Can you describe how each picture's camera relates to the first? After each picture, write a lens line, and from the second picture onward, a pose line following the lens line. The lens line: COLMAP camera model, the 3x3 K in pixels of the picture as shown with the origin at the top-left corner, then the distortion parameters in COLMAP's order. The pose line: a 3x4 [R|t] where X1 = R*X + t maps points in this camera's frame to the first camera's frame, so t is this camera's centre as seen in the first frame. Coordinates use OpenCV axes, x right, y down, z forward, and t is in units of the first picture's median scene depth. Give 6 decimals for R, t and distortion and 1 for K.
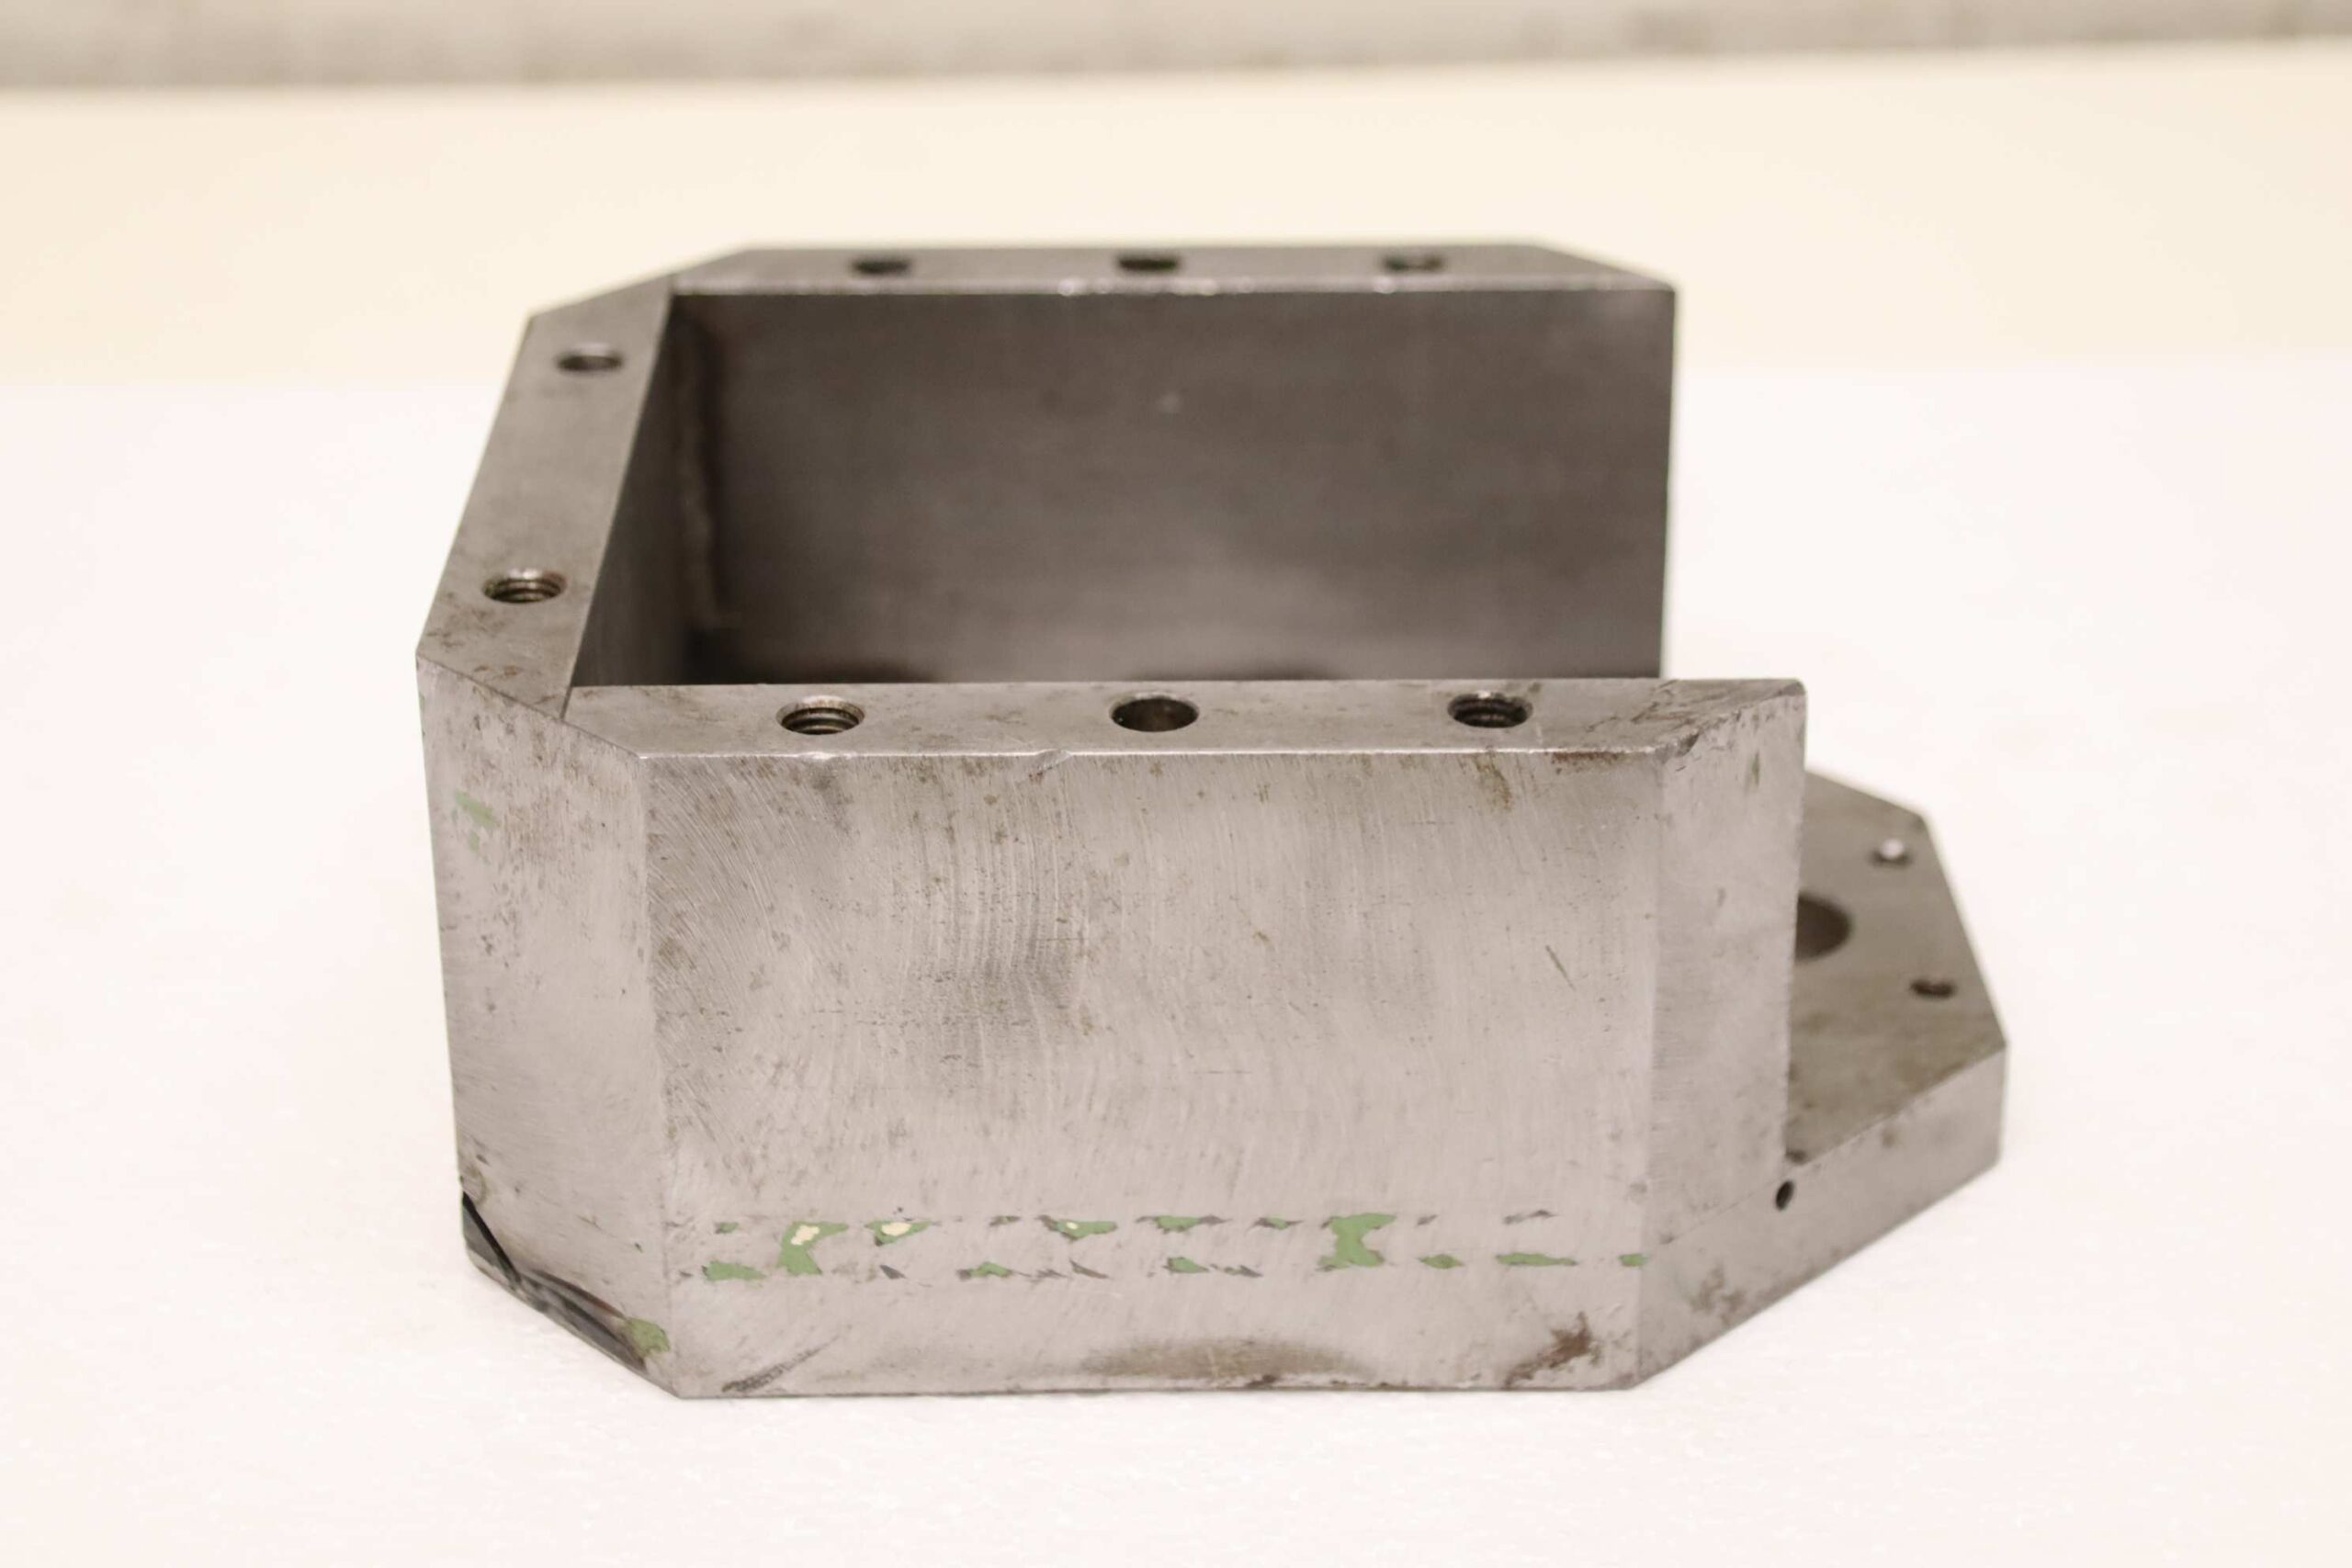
lens RADIAL K [[4914.4, 0, 1176.0], [0, 4914.4, 784.0], [0, 0, 1]] dist [0.016435, -0.043603]
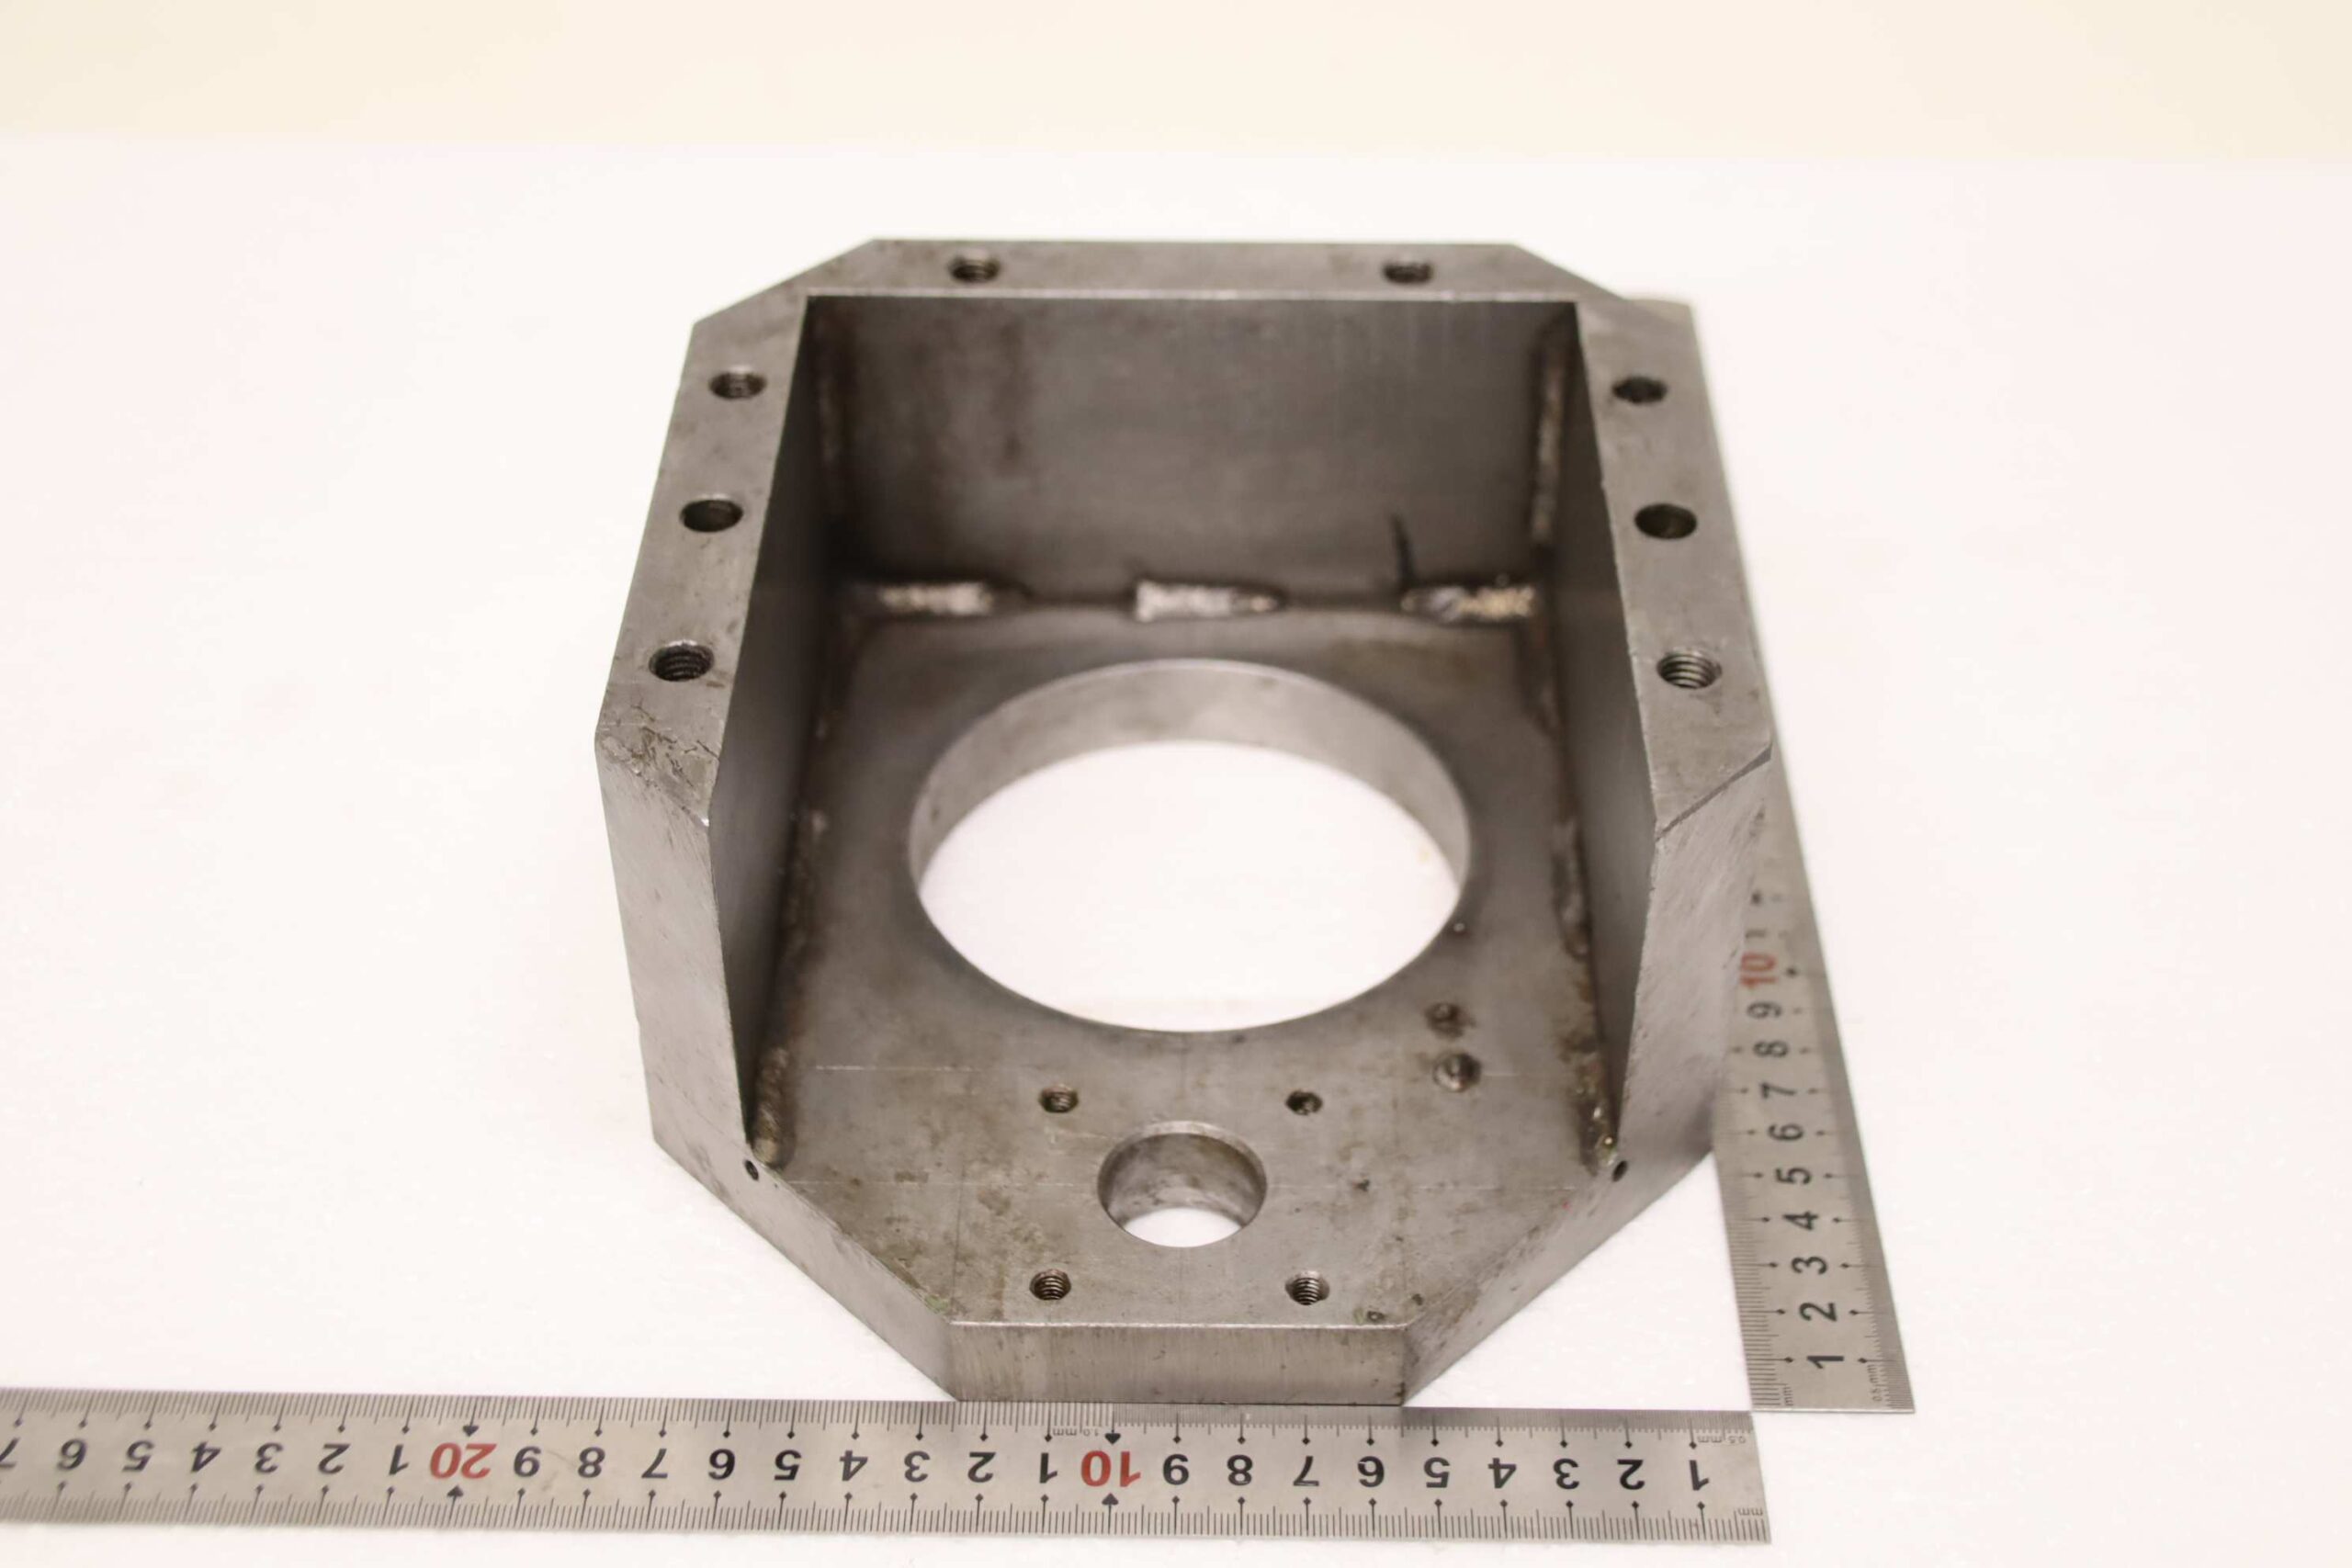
lens RADIAL K [[3299.8, 0, 1176.0], [0, 3299.8, 784.0], [0, 0, 1]] dist [-0.083397, 0.058777]
pose [[-0.038883, 0.635306, -0.771281, 0.747822], [-0.423887, 0.688487, 0.588477, -0.557429], [0.904880, 0.349818, 0.242527, 0.899572]]
